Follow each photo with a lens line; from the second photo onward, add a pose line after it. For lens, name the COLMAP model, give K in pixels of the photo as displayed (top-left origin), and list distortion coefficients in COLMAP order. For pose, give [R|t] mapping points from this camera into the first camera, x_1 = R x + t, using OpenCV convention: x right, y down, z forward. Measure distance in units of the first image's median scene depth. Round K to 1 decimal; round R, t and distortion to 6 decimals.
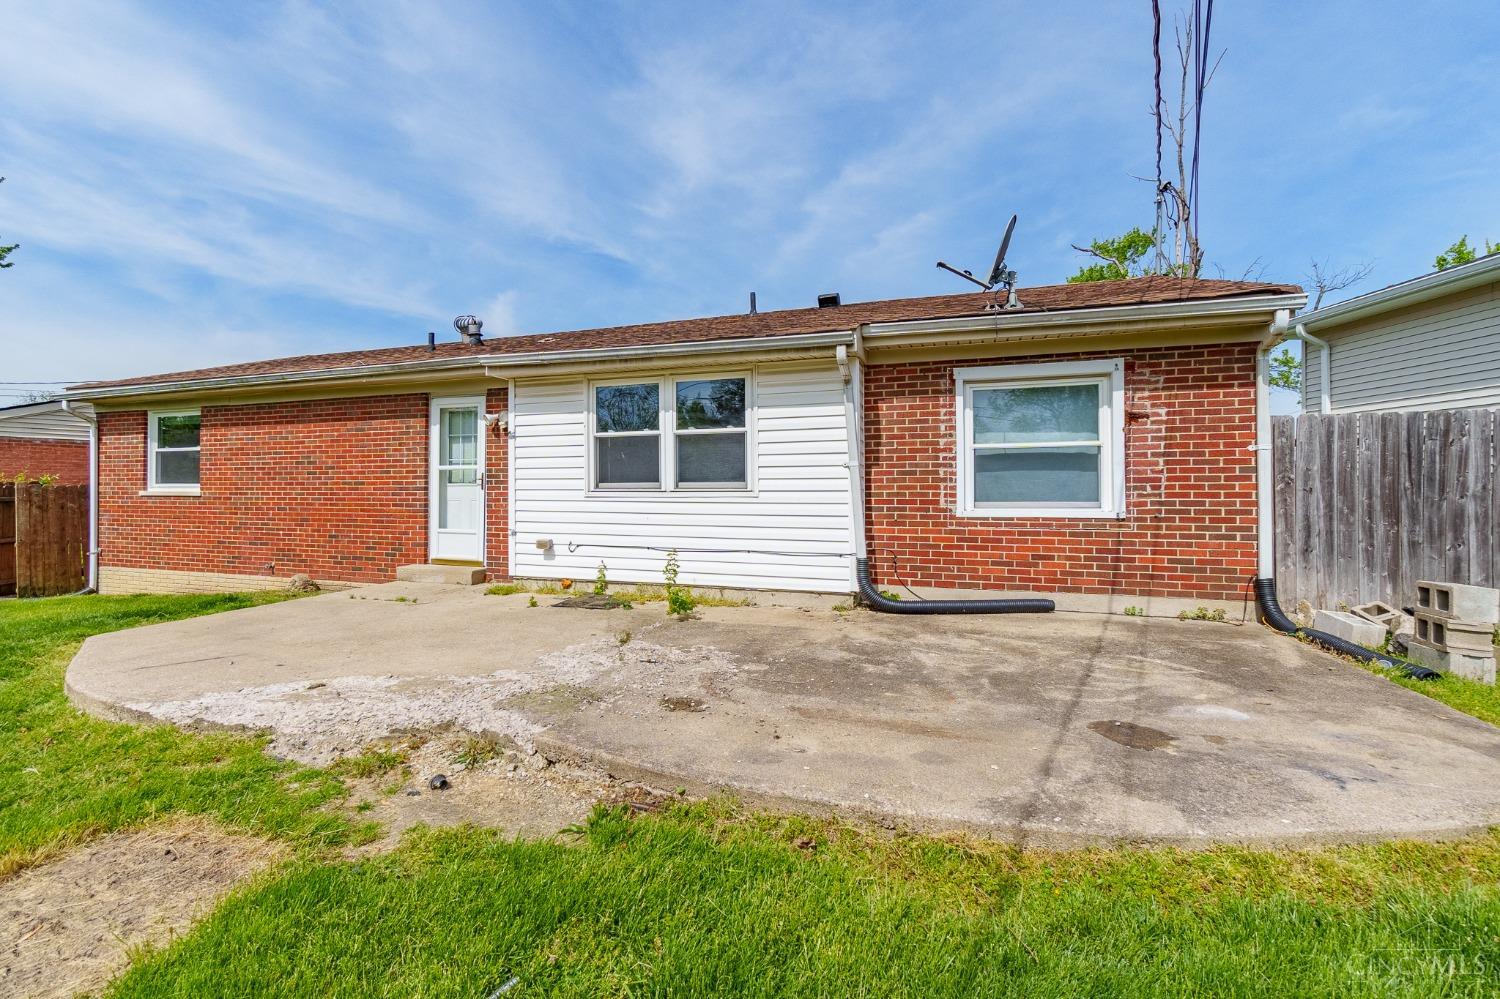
lens RADIAL K [[676.2, 0, 750.0], [0, 676.2, 499.5], [0, 0, 1]] dist [-0.002429, -0.000680]
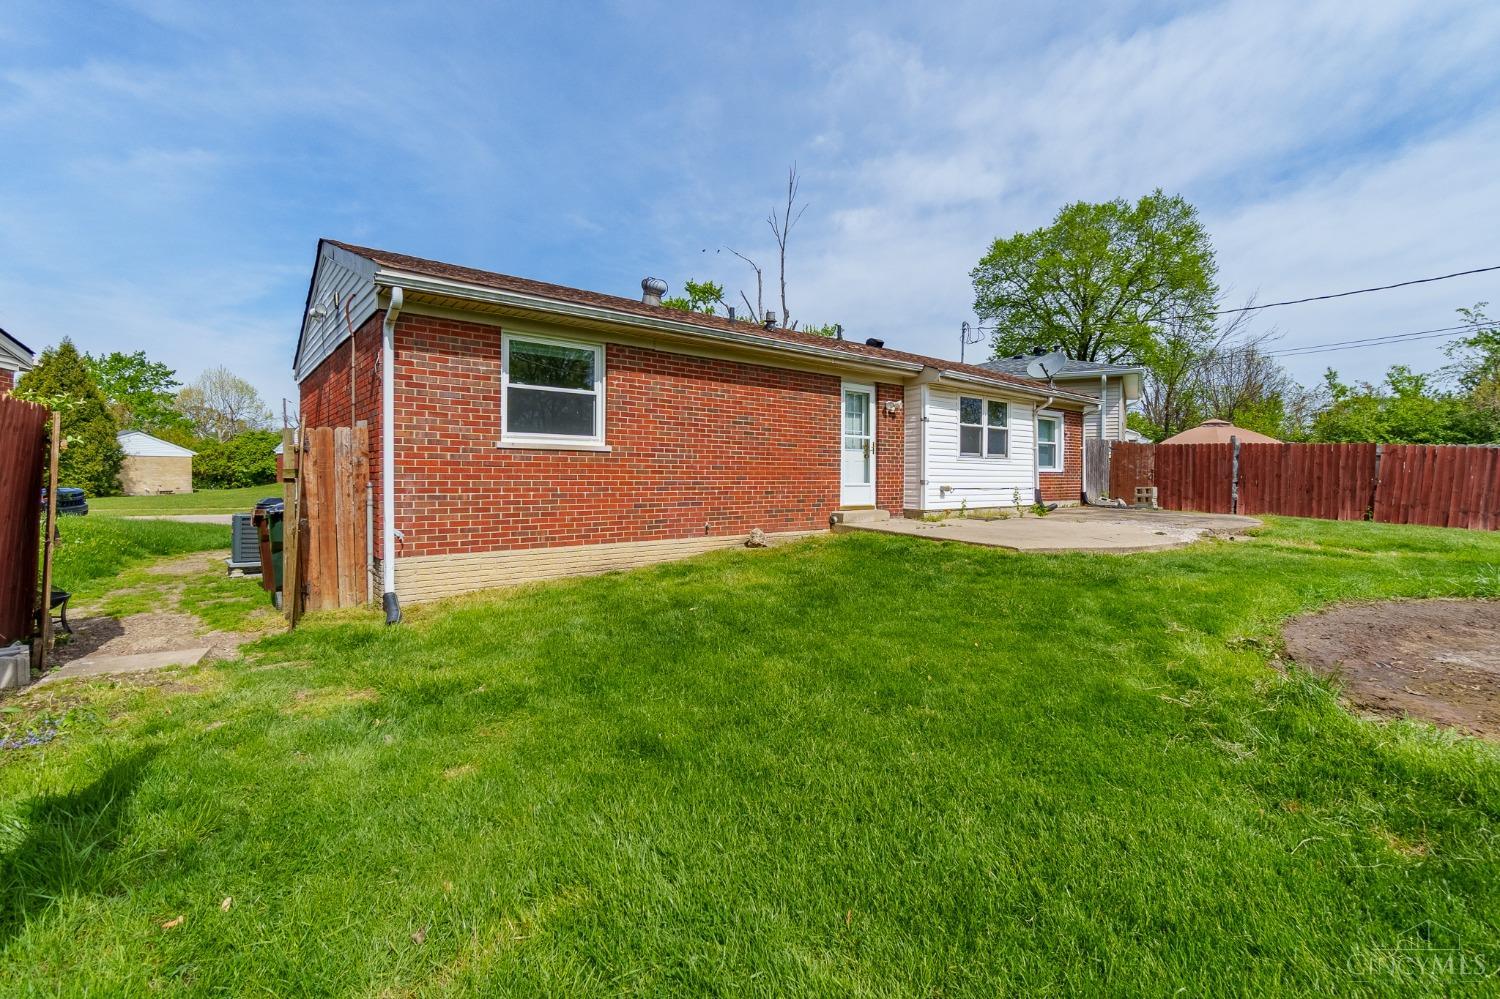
lens RADIAL K [[660.3, 0, 747.2], [0, 660.3, 485.7], [0, 0, 1]] dist [-0.001653, -0.000097]
pose [[0.513871, -0.014782, 0.857740, -2.020789], [-0.000961, 0.999841, 0.017806, 0.031938], [-0.857867, -0.009975, 0.513775, 0.624860]]
